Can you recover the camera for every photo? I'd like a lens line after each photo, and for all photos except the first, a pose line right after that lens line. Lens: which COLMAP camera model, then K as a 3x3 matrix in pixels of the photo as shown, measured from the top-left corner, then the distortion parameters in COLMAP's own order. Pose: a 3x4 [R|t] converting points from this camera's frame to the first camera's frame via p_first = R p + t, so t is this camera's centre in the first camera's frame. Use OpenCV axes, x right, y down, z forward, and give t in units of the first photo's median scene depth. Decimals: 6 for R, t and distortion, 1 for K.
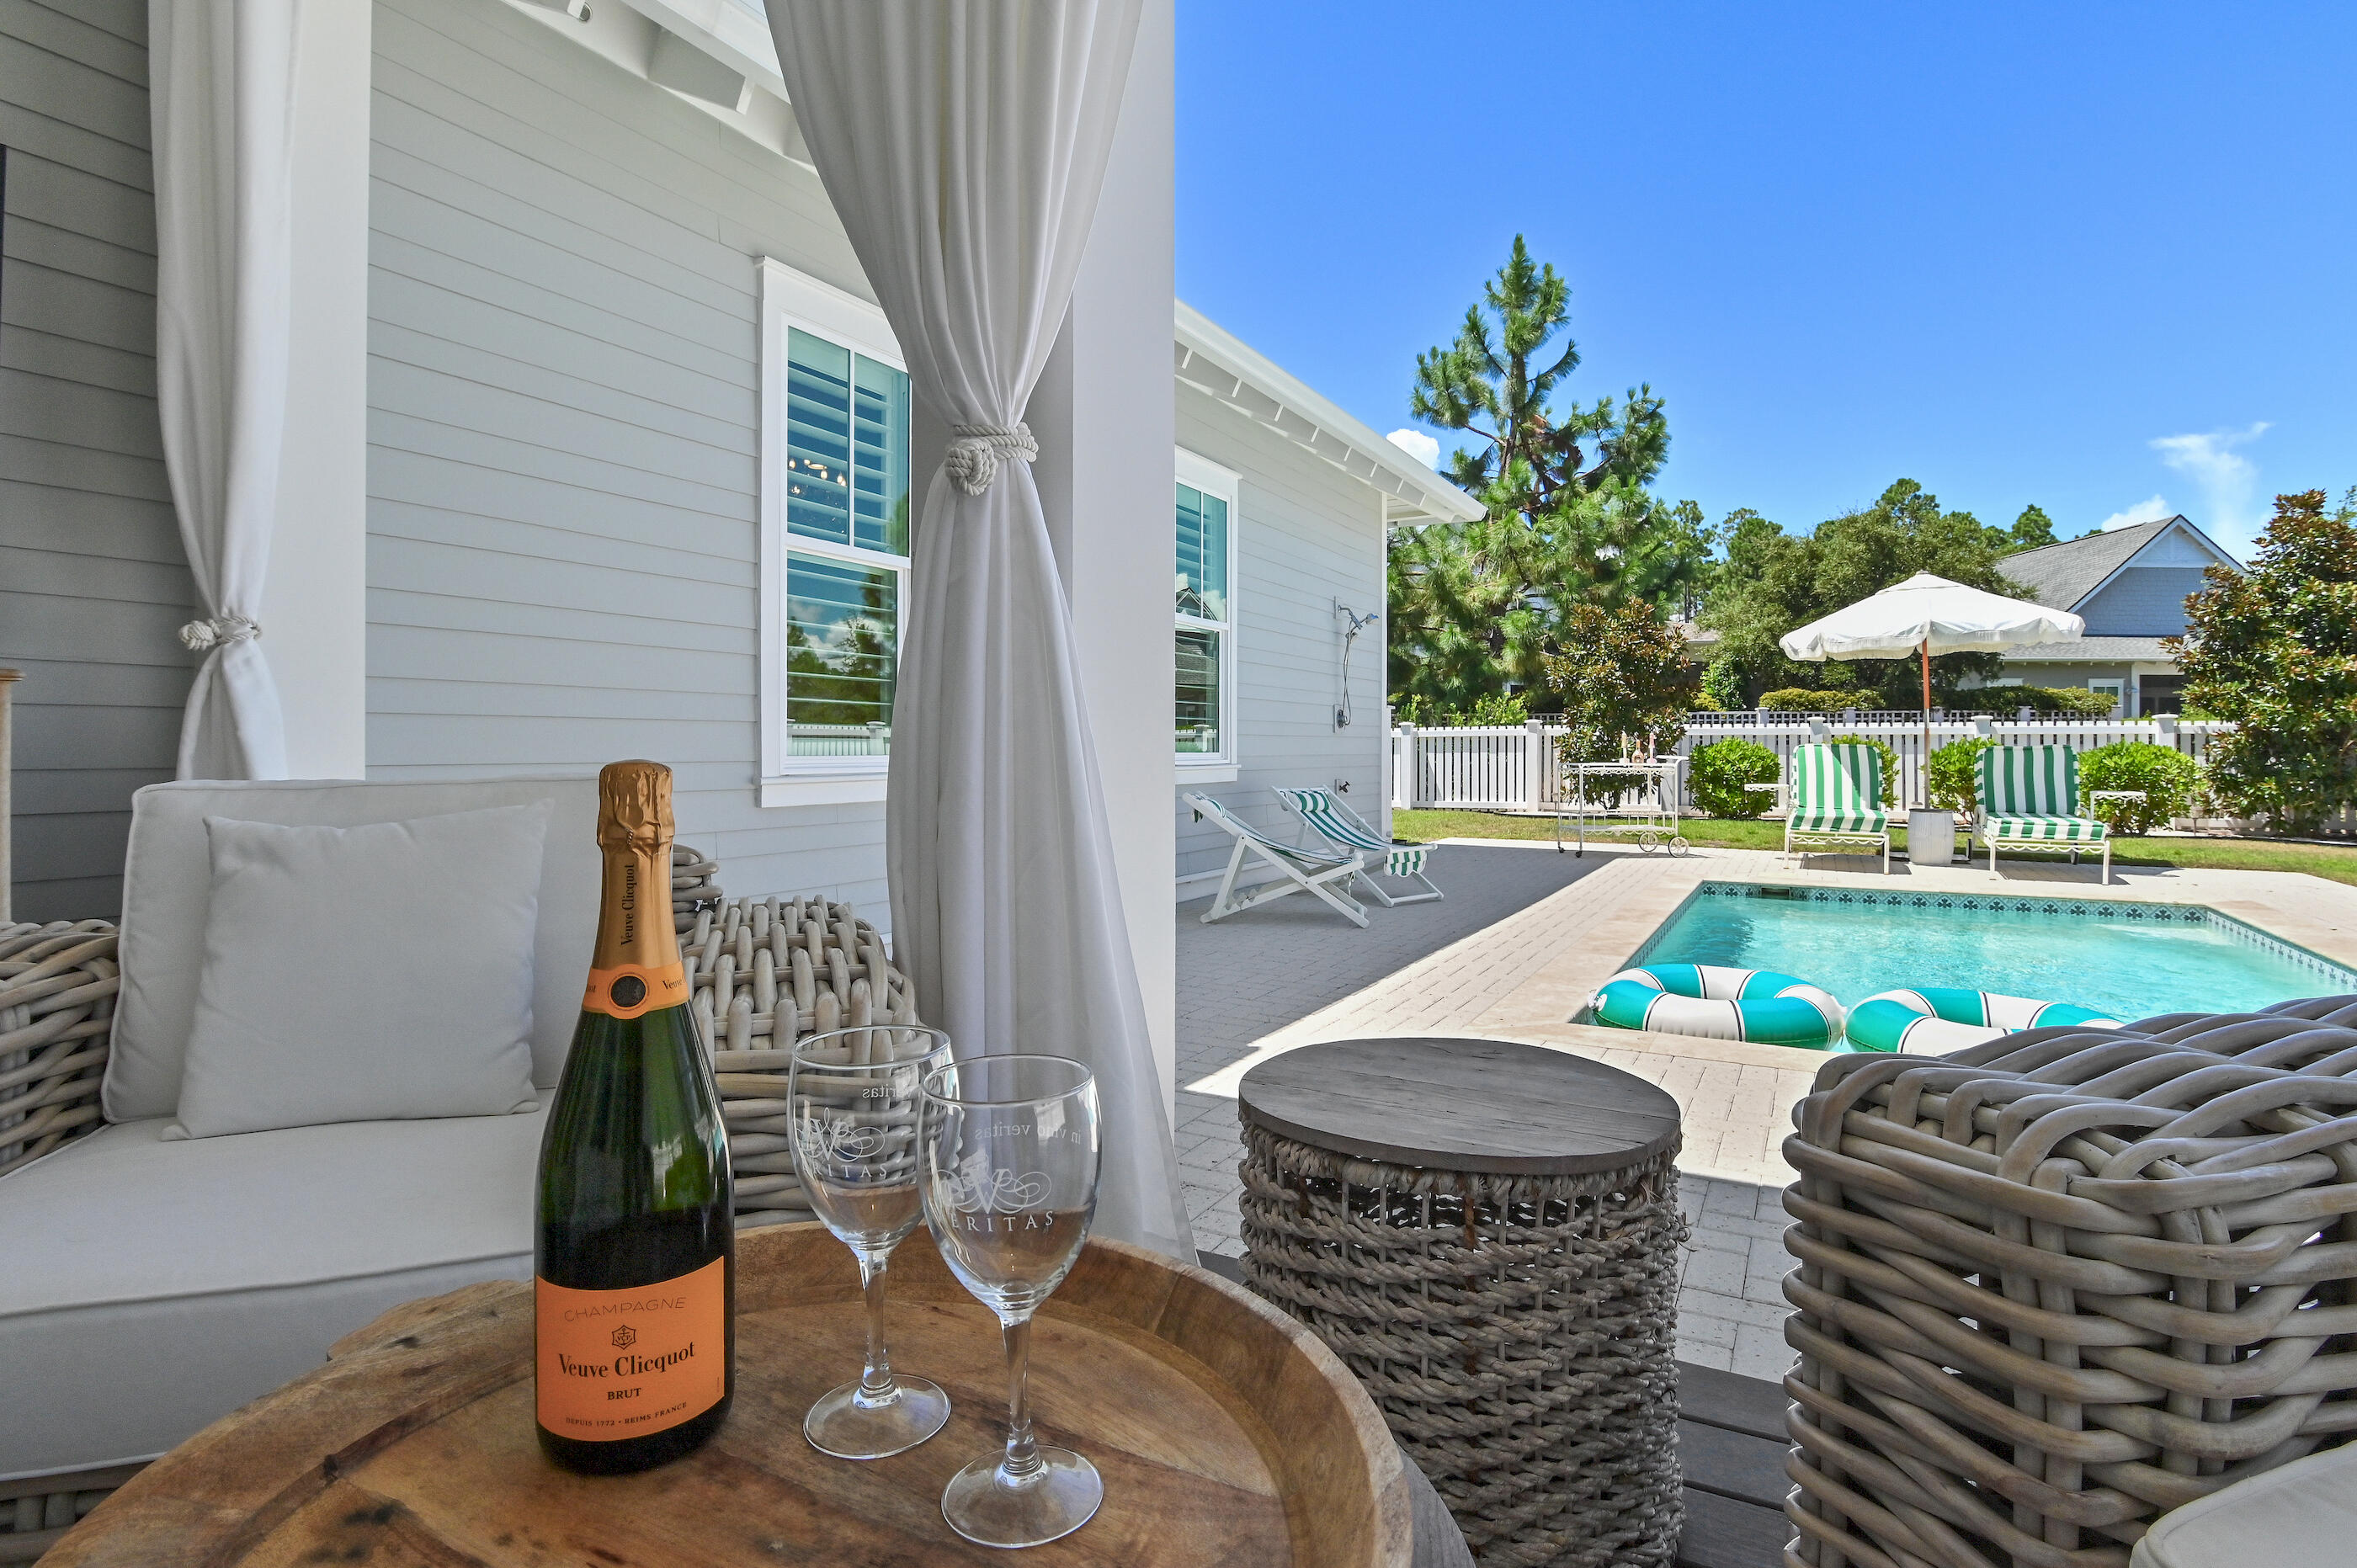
lens RADIAL K [[1186.3, 0, 1199.1], [0, 1186.3, 753.5], [0, 0, 1]] dist [0.012911, 0.000912]
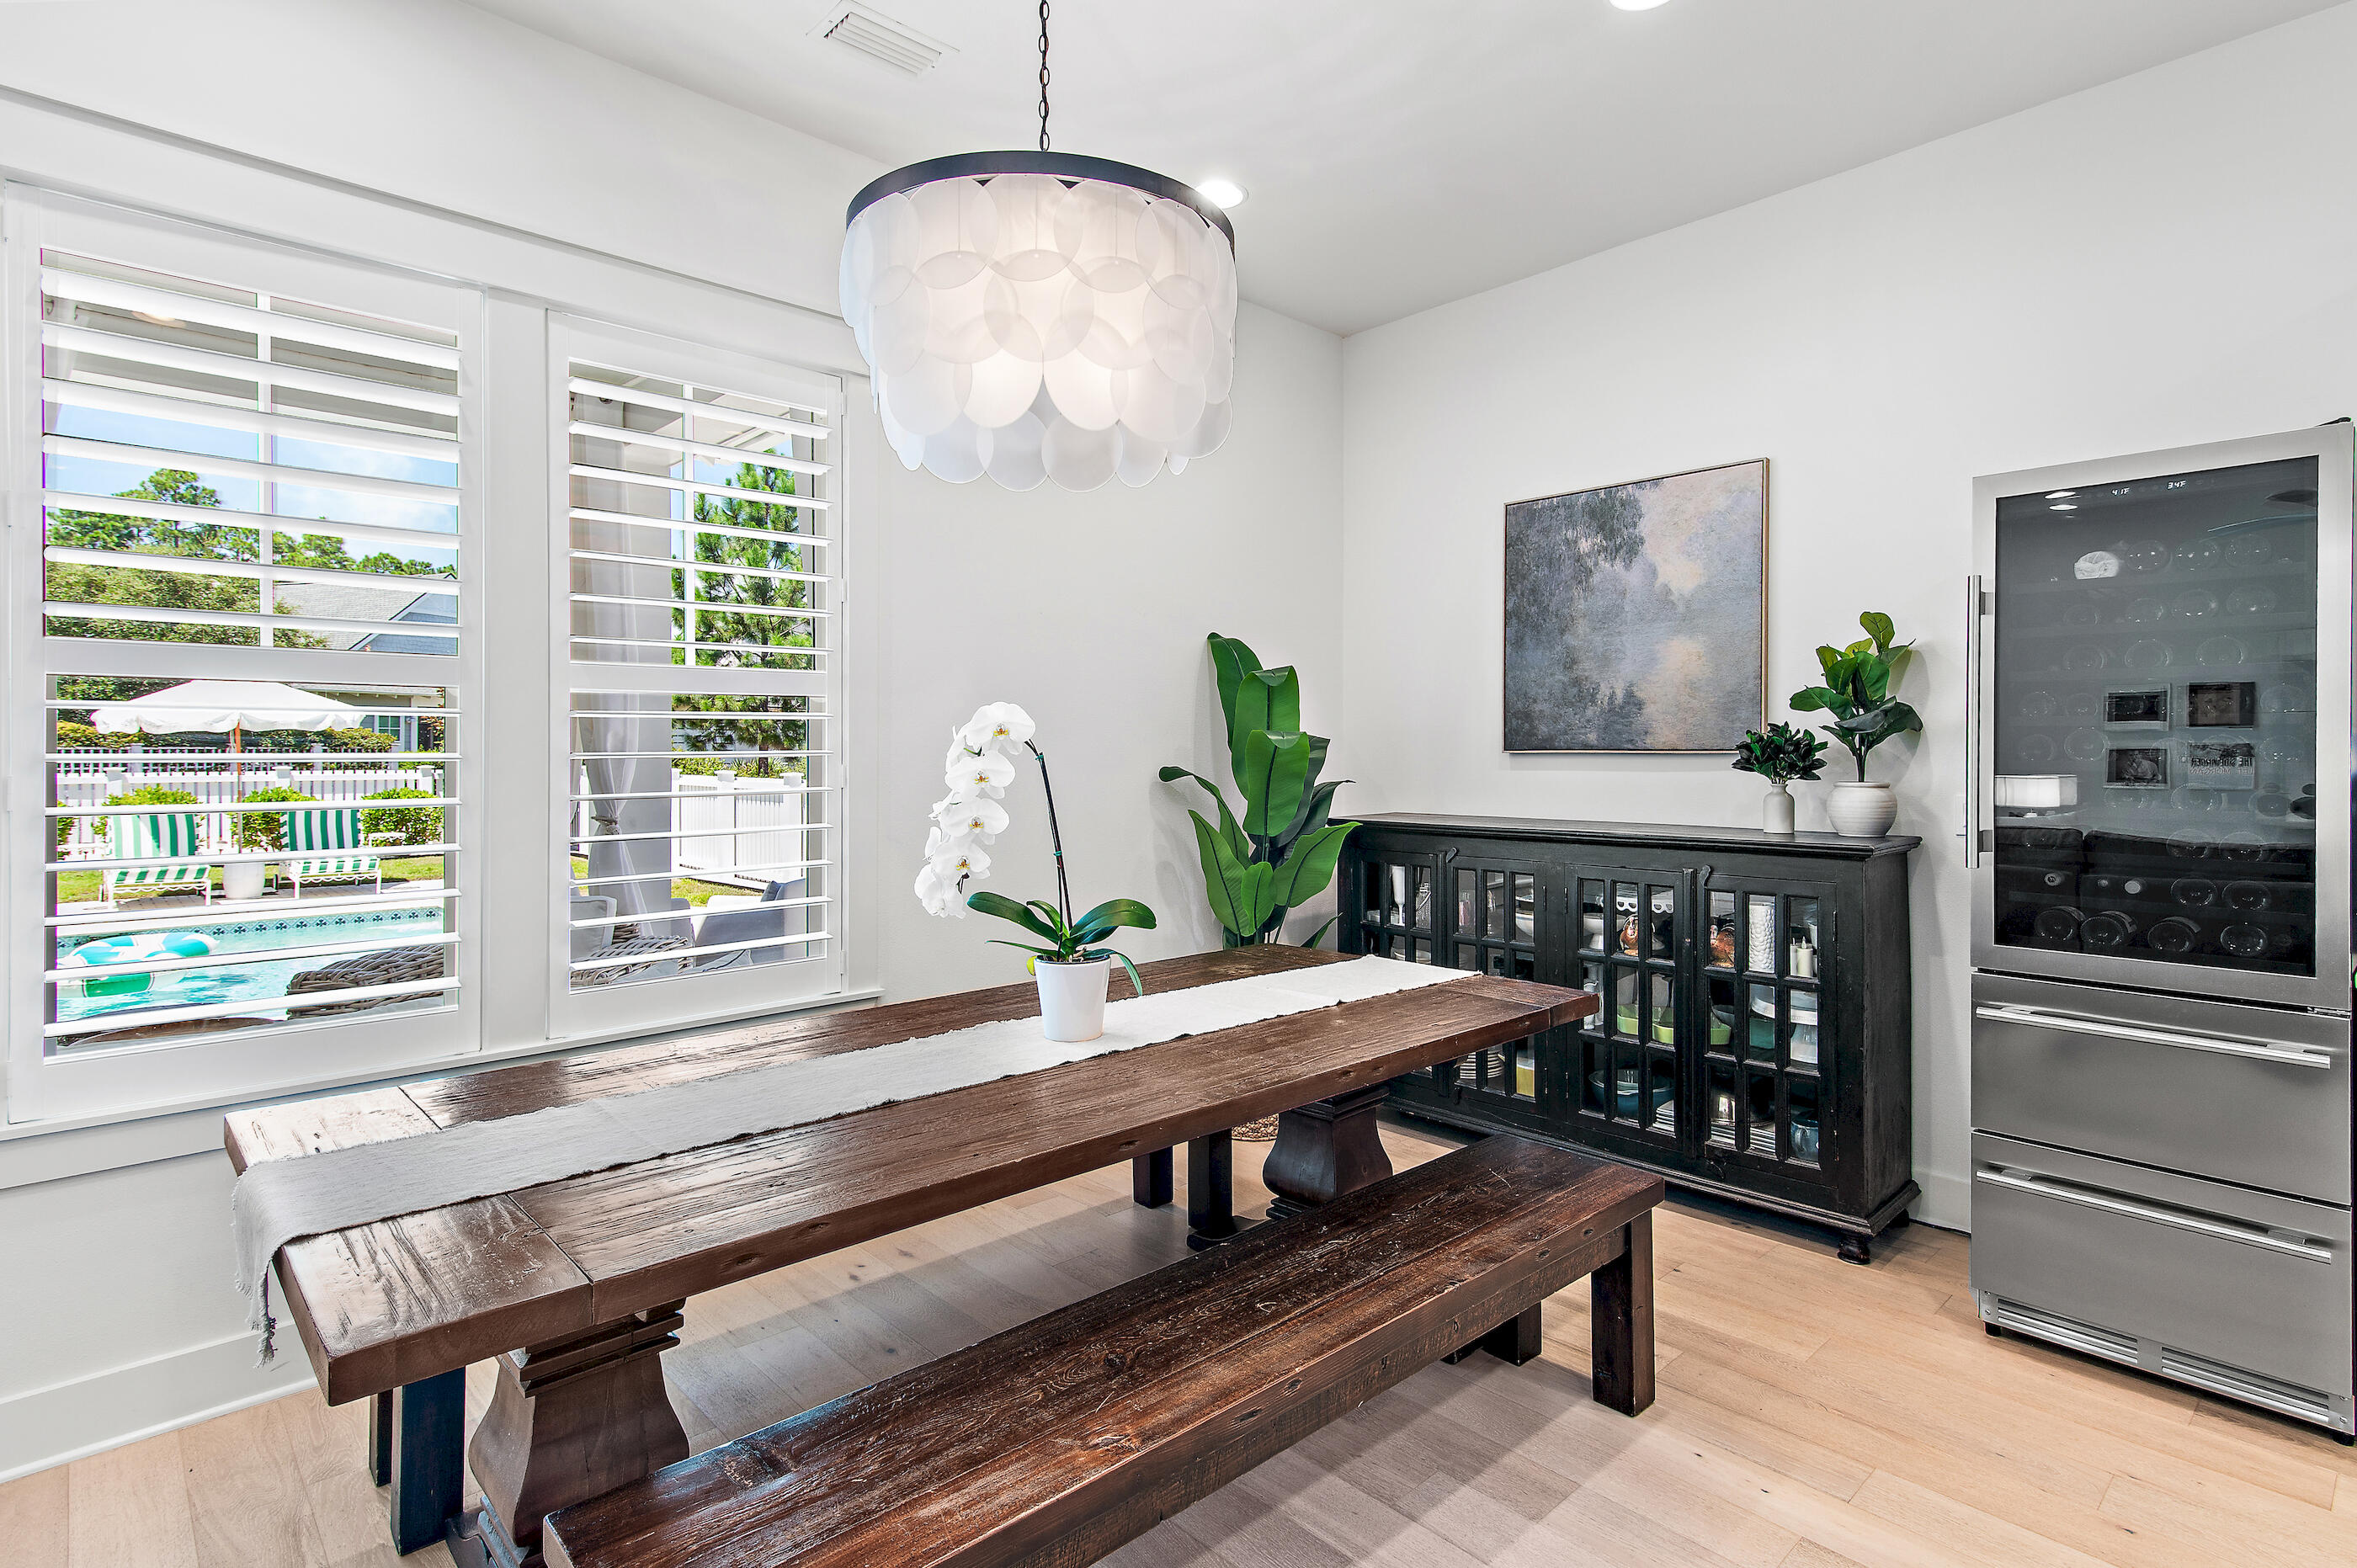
lens RADIAL K [[1186.3, 0, 1220.2], [0, 1186.3, 754.9], [0, 0, 1]] dist [0.012911, 0.000912]
pose [[0.314063, -0.003420, 0.949396, -0.195832], [0.009991, 0.999950, 0.000297, -0.034862], [-0.949349, 0.009392, 0.314082, -0.280664]]
